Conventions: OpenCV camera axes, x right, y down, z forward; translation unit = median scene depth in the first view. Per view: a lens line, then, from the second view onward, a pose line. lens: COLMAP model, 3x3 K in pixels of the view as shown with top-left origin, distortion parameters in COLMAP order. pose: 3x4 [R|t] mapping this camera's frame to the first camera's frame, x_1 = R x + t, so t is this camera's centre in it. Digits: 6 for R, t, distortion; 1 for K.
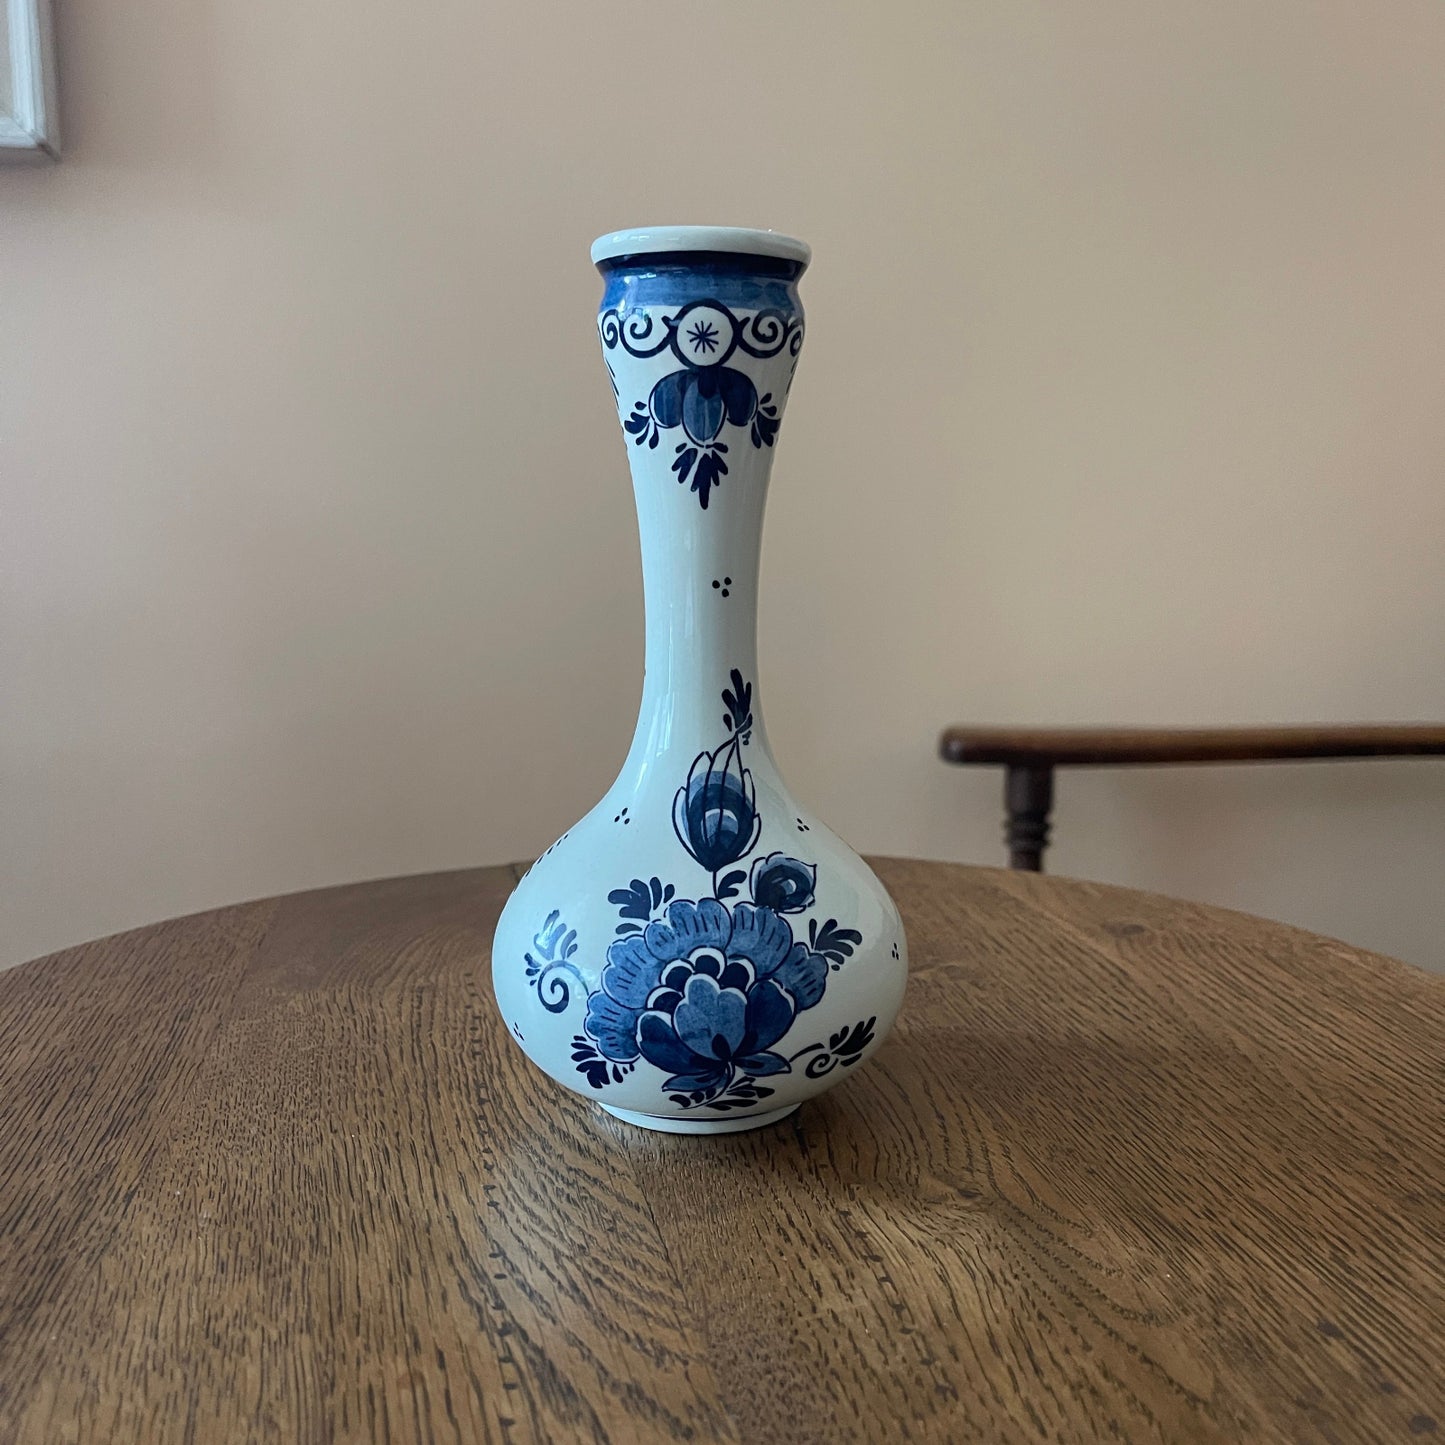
lens RADIAL K [[1448.6, 0, 724.0], [0, 1448.6, 683.3], [0, 0, 1]] dist [0.010155, -0.018755]
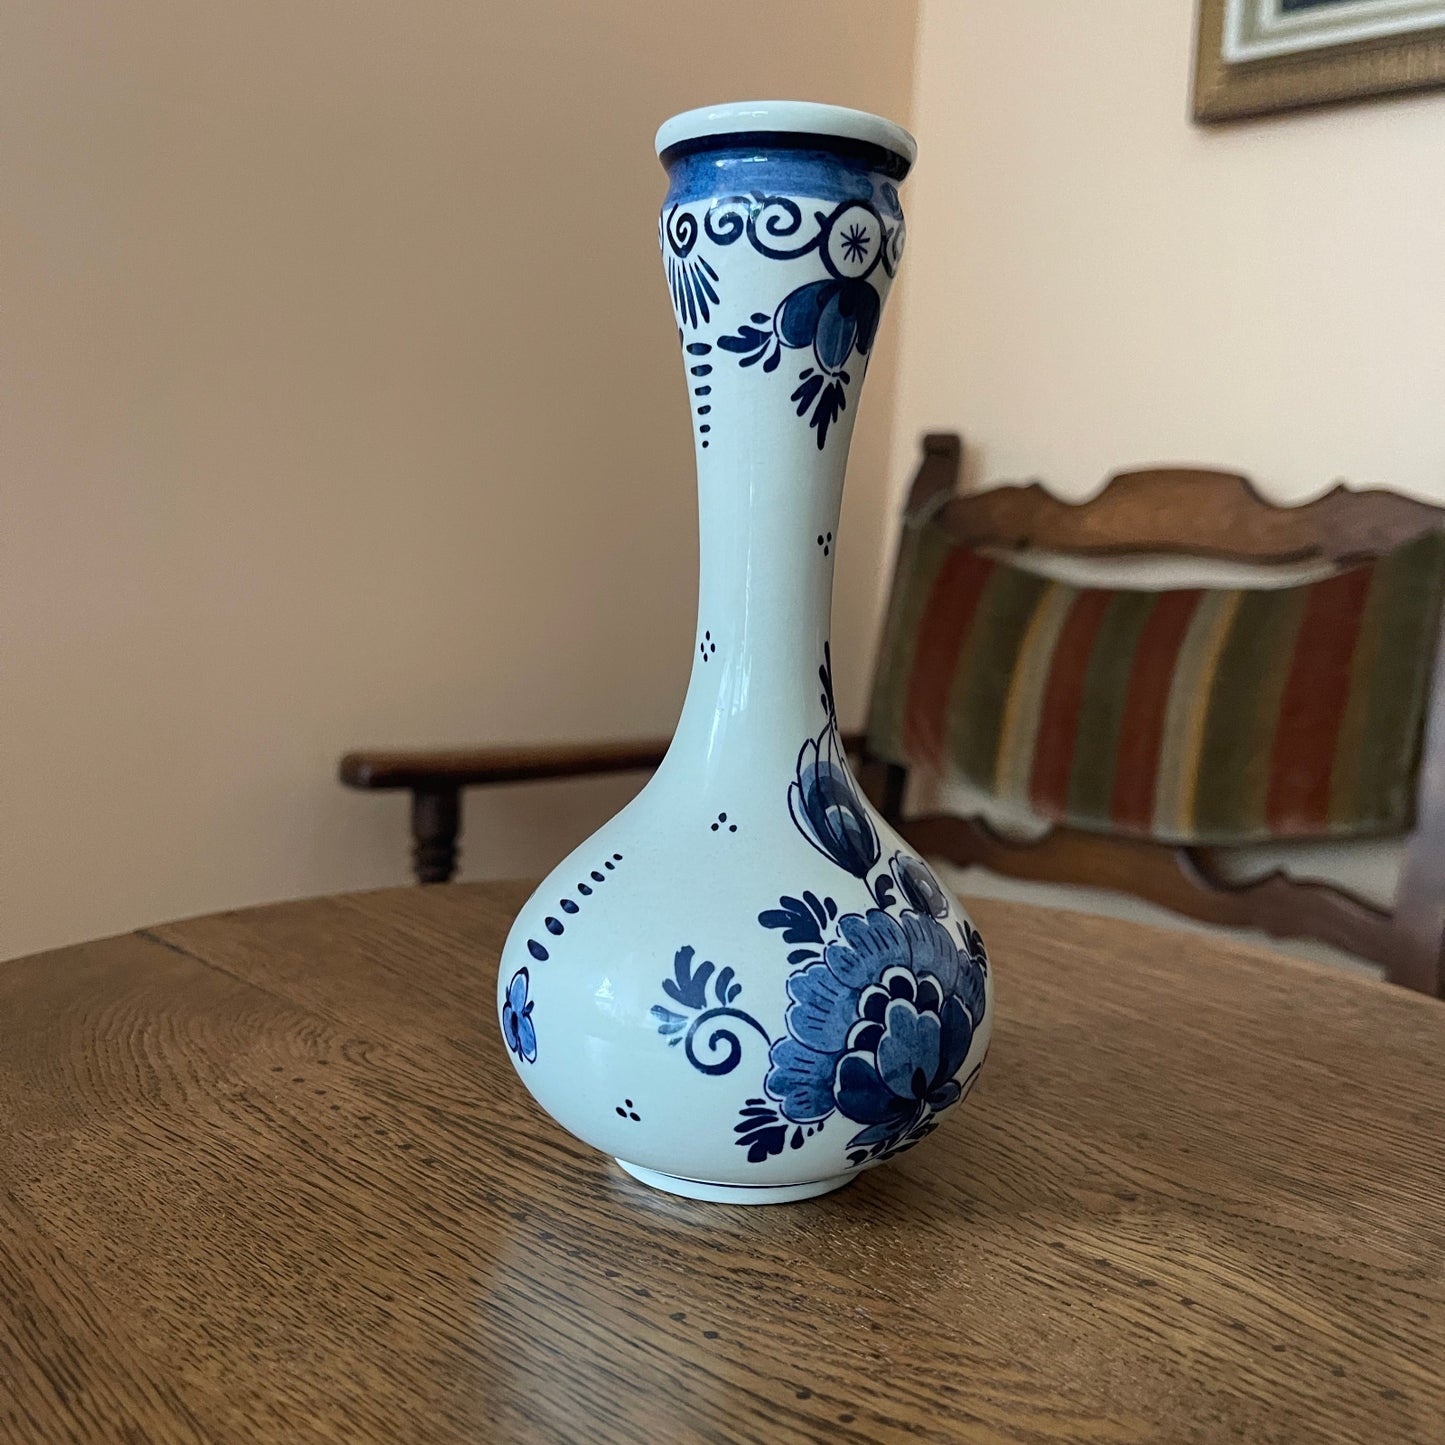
lens RADIAL K [[1459.8, 0, 714.0], [0, 1459.8, 680.6], [0, 0, 1]] dist [-0.000440, -0.003750]
pose [[0.854496, -0.016700, 0.519190, -0.526916], [0.029453, 0.999433, -0.016328, 0.027046], [-0.518623, 0.029244, 0.854503, 0.321852]]
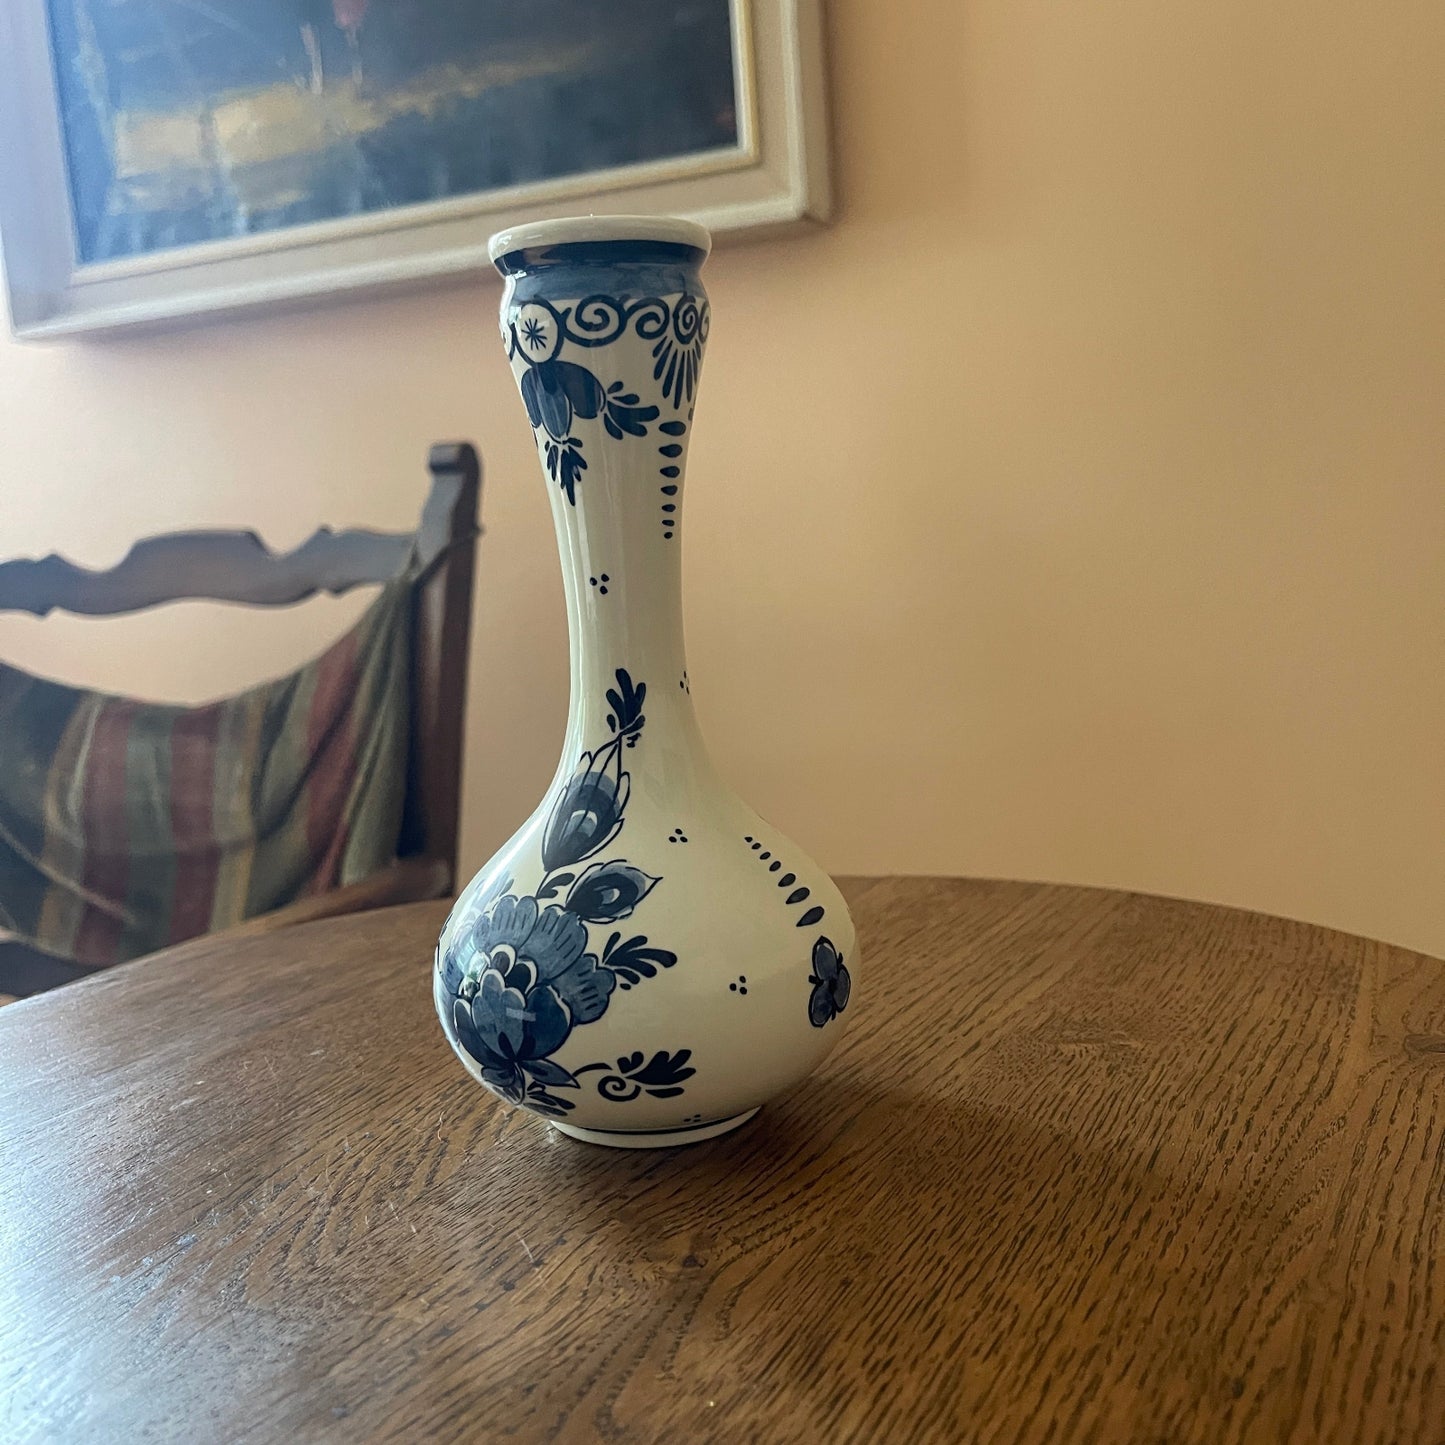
lens RADIAL K [[1459.8, 0, 714.0], [0, 1459.8, 680.6], [0, 0, 1]] dist [-0.000440, -0.003750]
pose [[0.762003, 0.016554, -0.647362, 0.732093], [-0.026963, 0.999617, -0.006175, 0.002869], [0.647012, 0.022160, 0.762158, 0.315765]]
